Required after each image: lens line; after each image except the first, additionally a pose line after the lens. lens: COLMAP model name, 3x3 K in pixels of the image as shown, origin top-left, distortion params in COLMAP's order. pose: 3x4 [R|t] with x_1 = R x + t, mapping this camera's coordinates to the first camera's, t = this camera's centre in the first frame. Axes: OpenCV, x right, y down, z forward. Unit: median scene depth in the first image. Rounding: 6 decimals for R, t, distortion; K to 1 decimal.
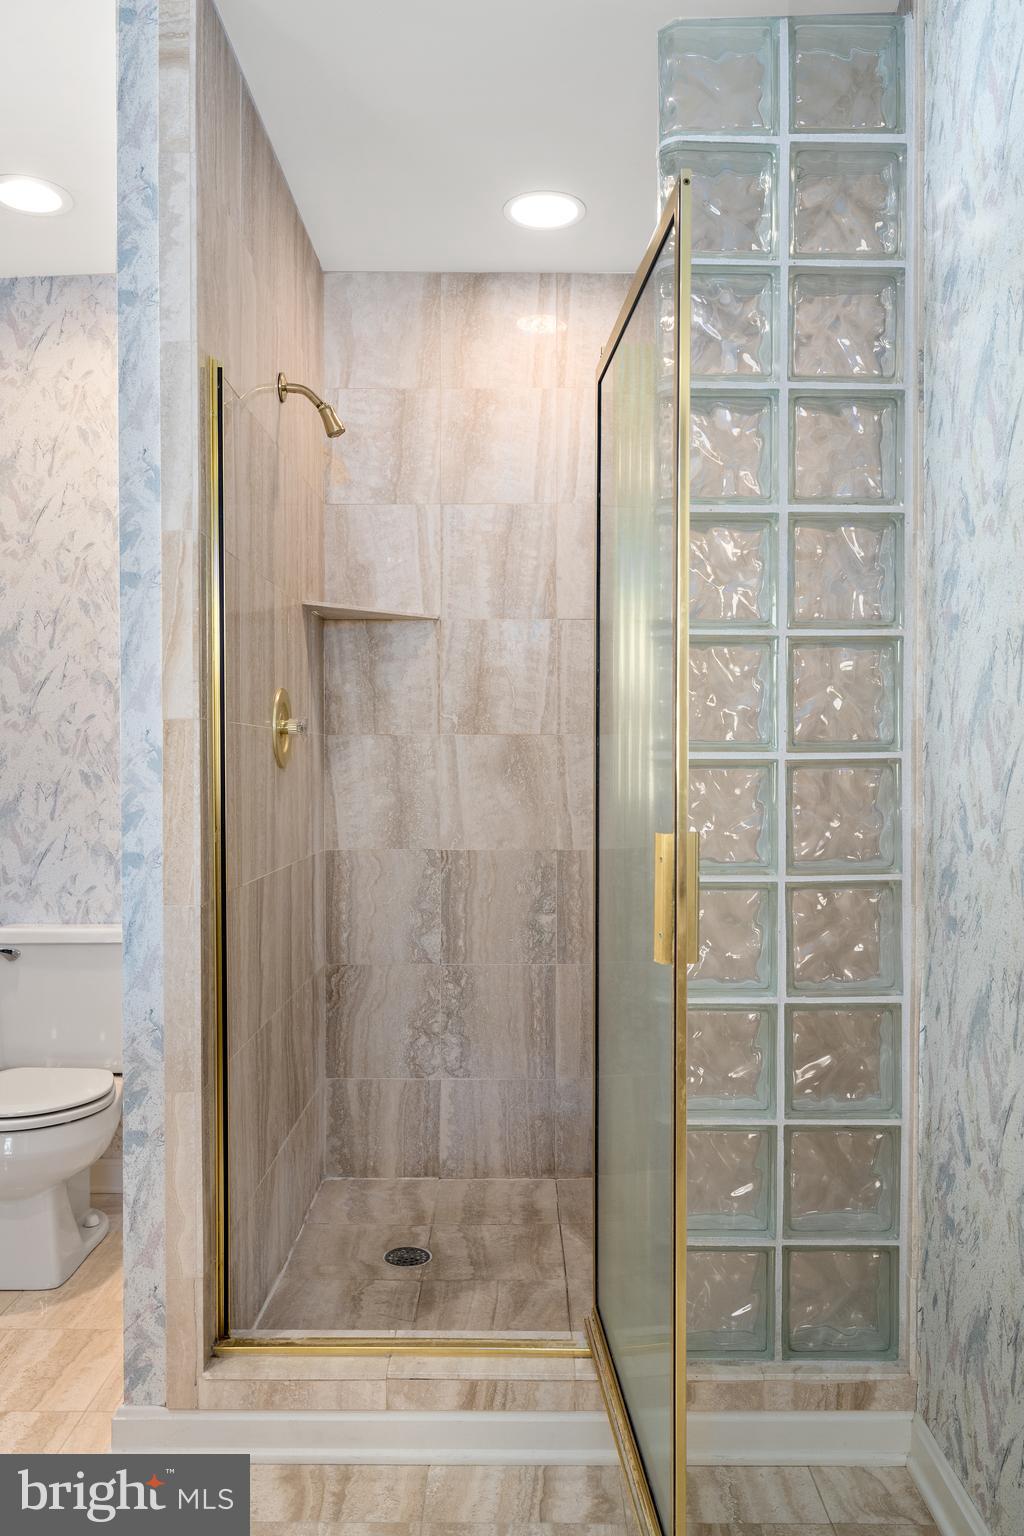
lens RADIAL K [[1164.6, 0, 512.0], [0, 1164.6, 768.0], [0, 0, 1]] dist [-0.000809, 0.001735]
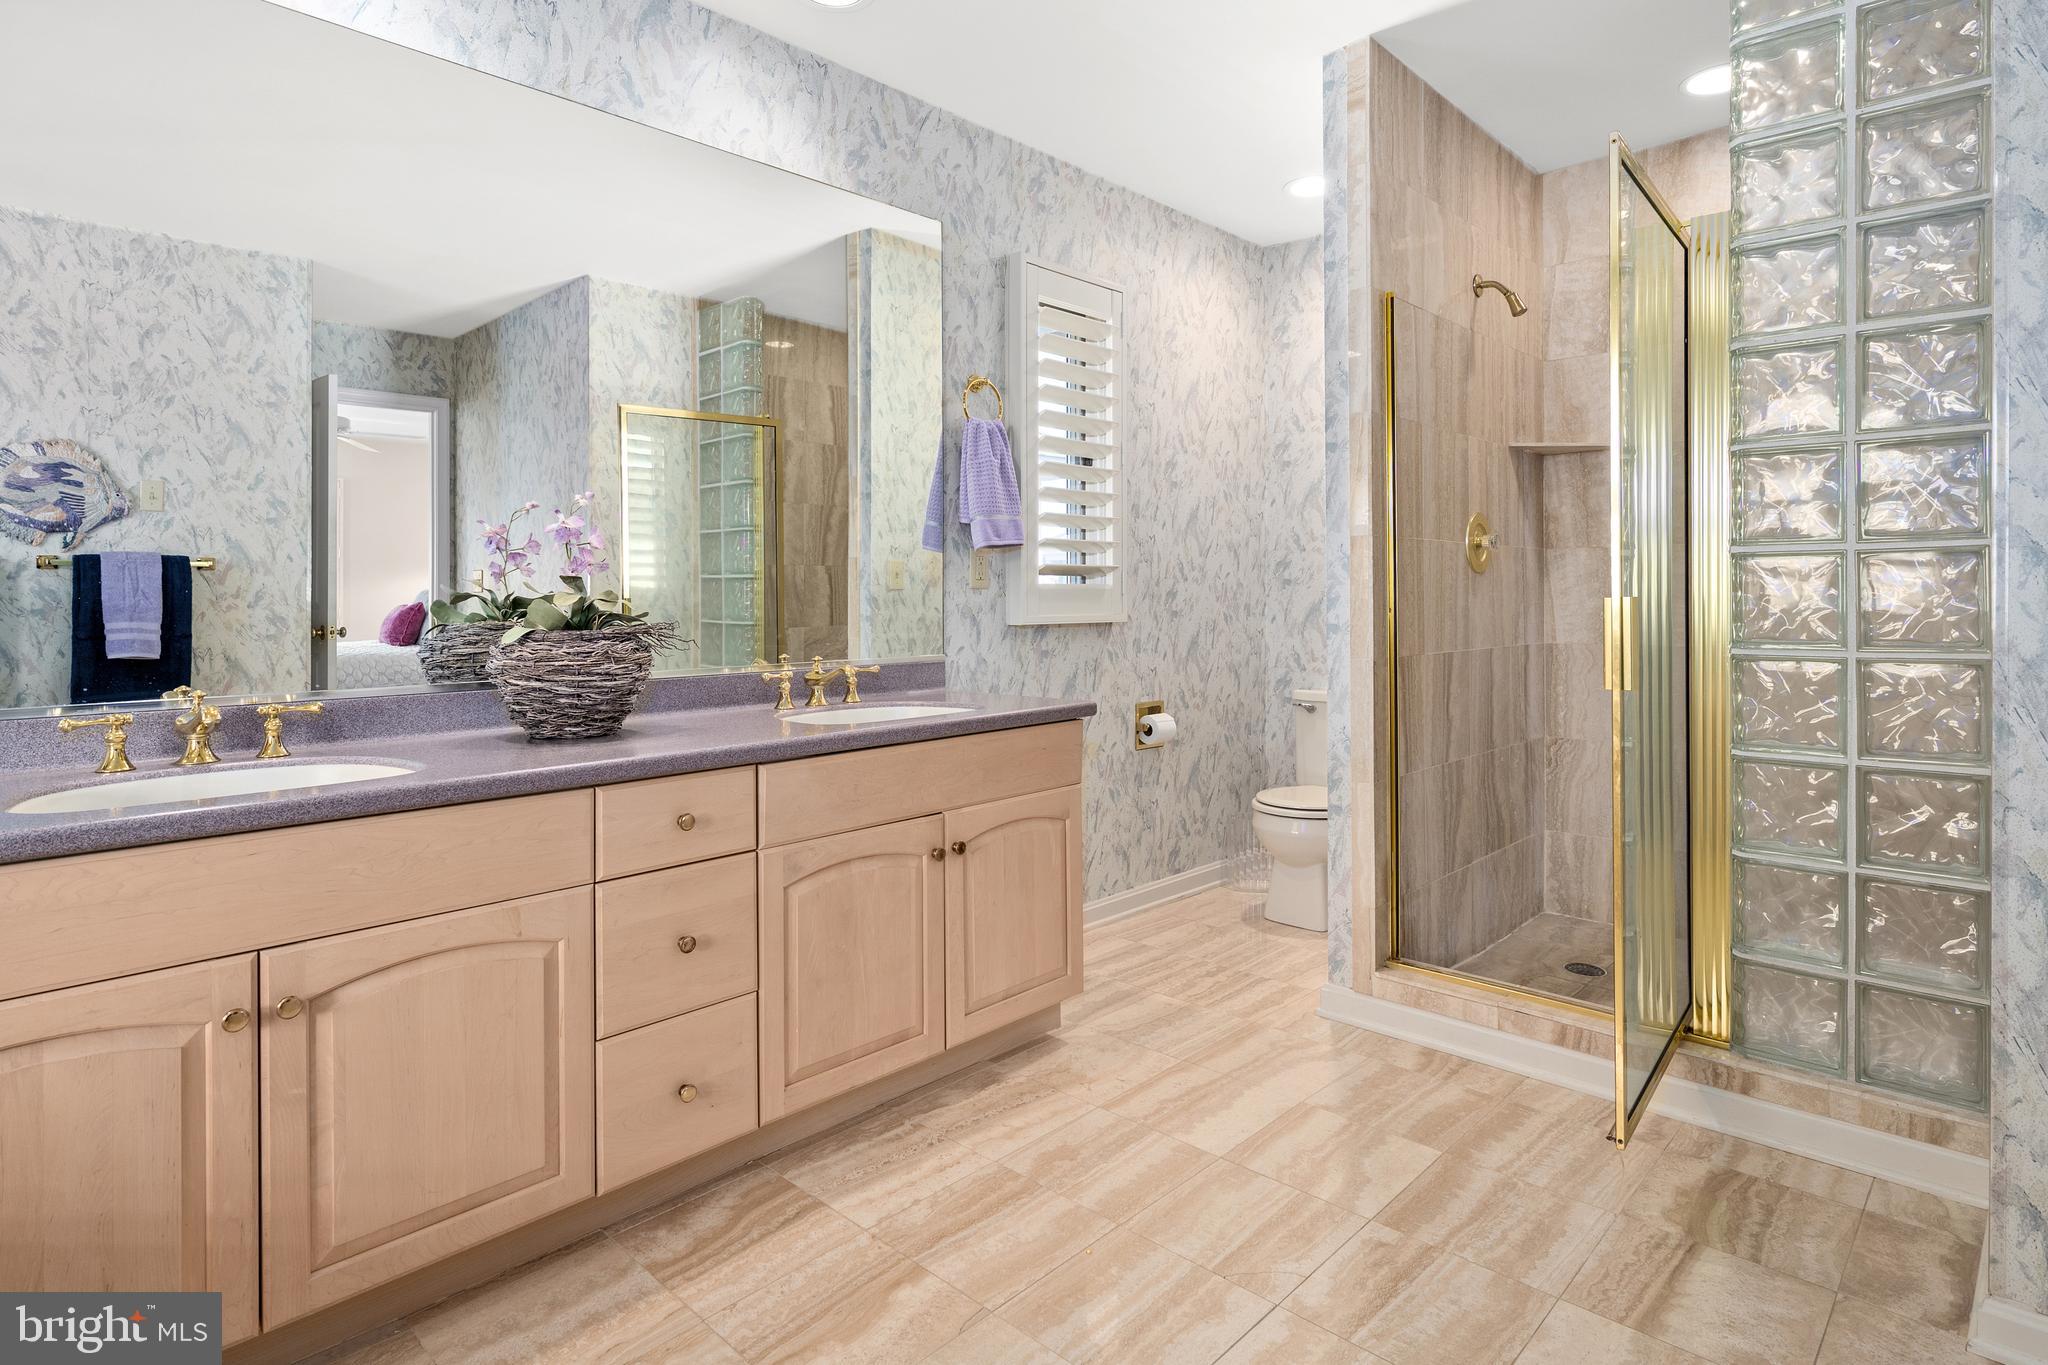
lens RADIAL K [[1071.5, 0, 1021.2], [0, 1071.5, 585.6], [0, 0, 1]] dist [0.000959, 0.000020]
pose [[0.714388, -0.007996, -0.699704, 0.370844], [-0.002256, 0.999903, -0.013729, 0.042069], [0.699746, 0.011386, 0.714301, -0.301900]]
